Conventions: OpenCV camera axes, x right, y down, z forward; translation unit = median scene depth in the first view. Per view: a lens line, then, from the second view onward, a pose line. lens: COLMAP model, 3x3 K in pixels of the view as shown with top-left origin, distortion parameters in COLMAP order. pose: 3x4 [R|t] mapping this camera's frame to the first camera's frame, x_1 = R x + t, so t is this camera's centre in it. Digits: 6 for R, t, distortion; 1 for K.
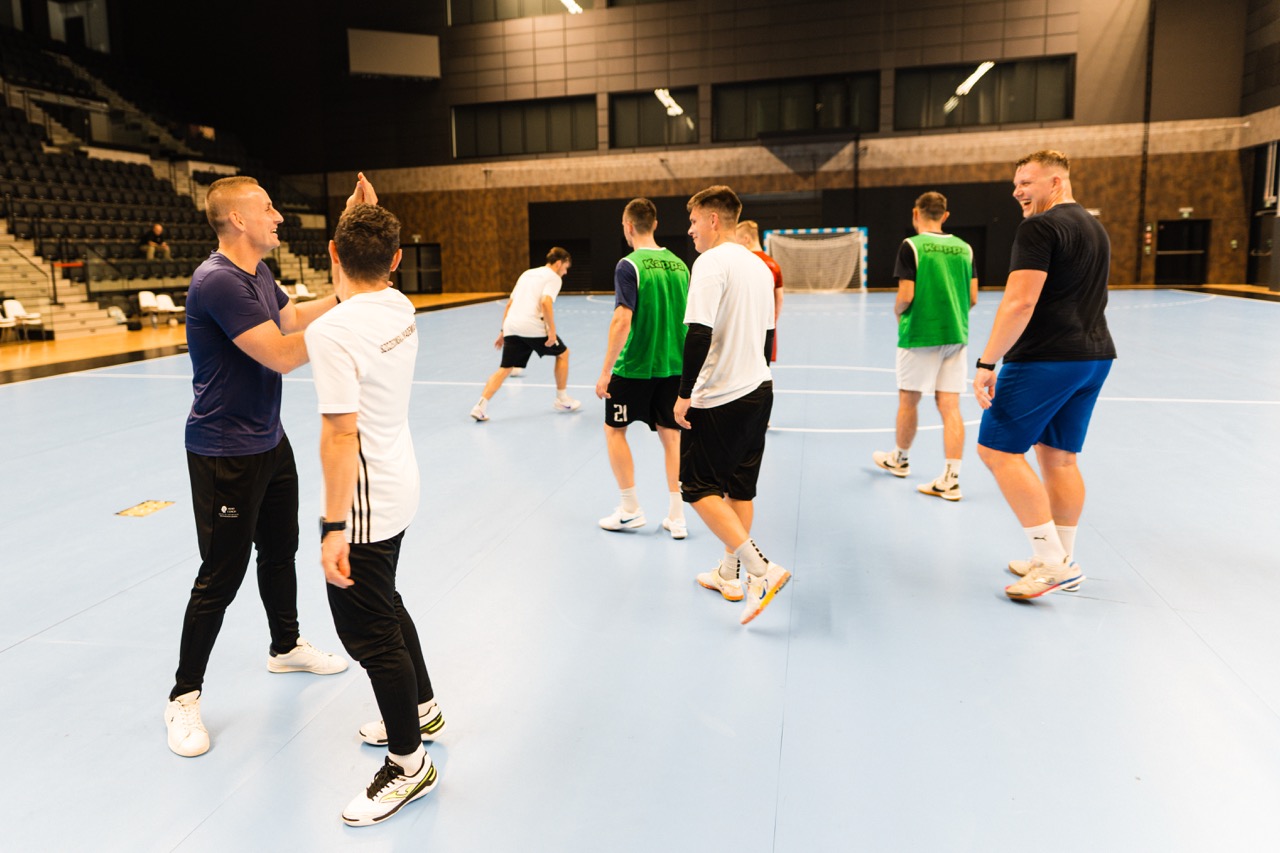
lens RADIAL K [[829.7, 0, 566.8], [0, 829.7, 353.6], [0, 0, 1]] dist [-0.004537, 0.004291]
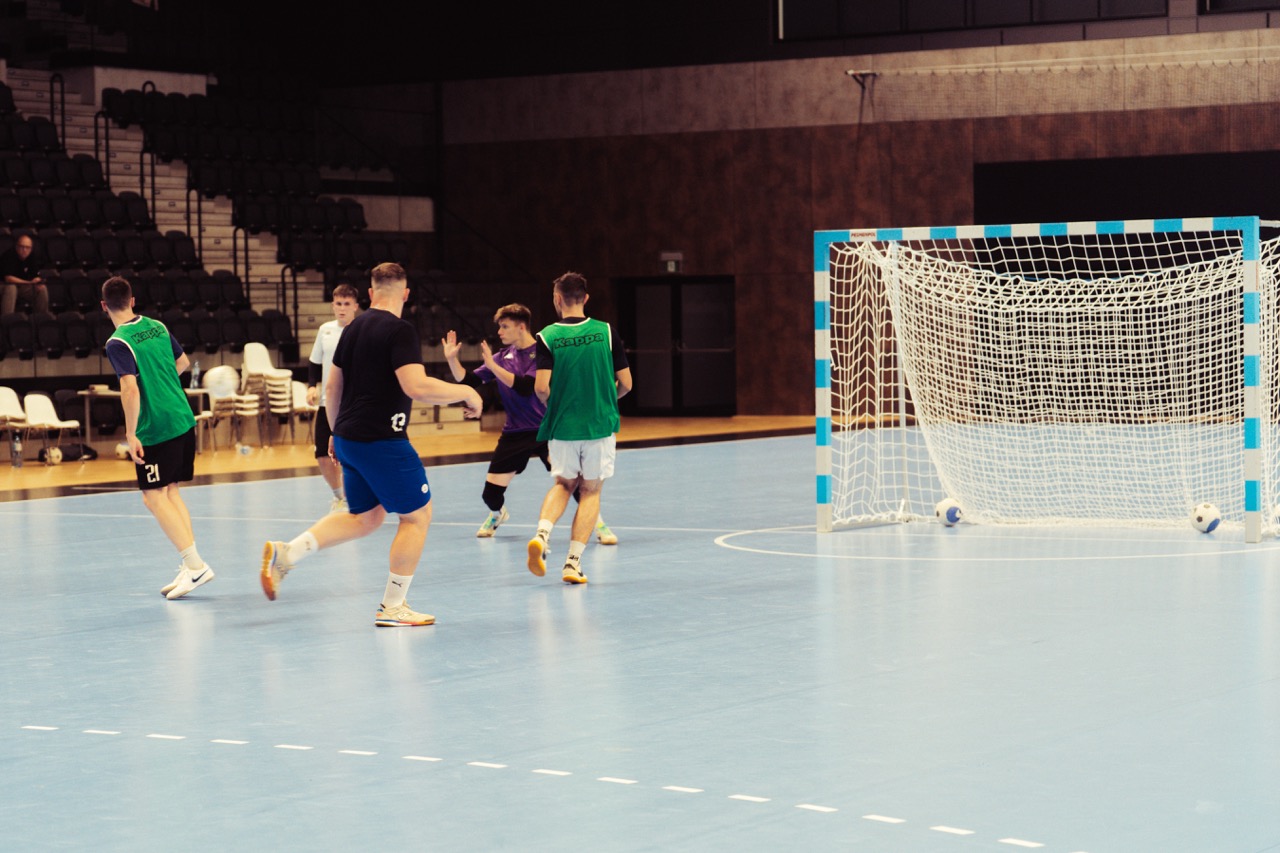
lens RADIAL K [[3027.1, 0, 642.7], [0, 3027.1, 427.3], [0, 0, 1]] dist [0.069948, 0.000000]
pose [[0.972290, 0.017787, -0.233099, 0.132527], [-0.035428, 0.996796, -0.071716, 0.032504], [0.231077, 0.077987, 0.969805, -0.316503]]
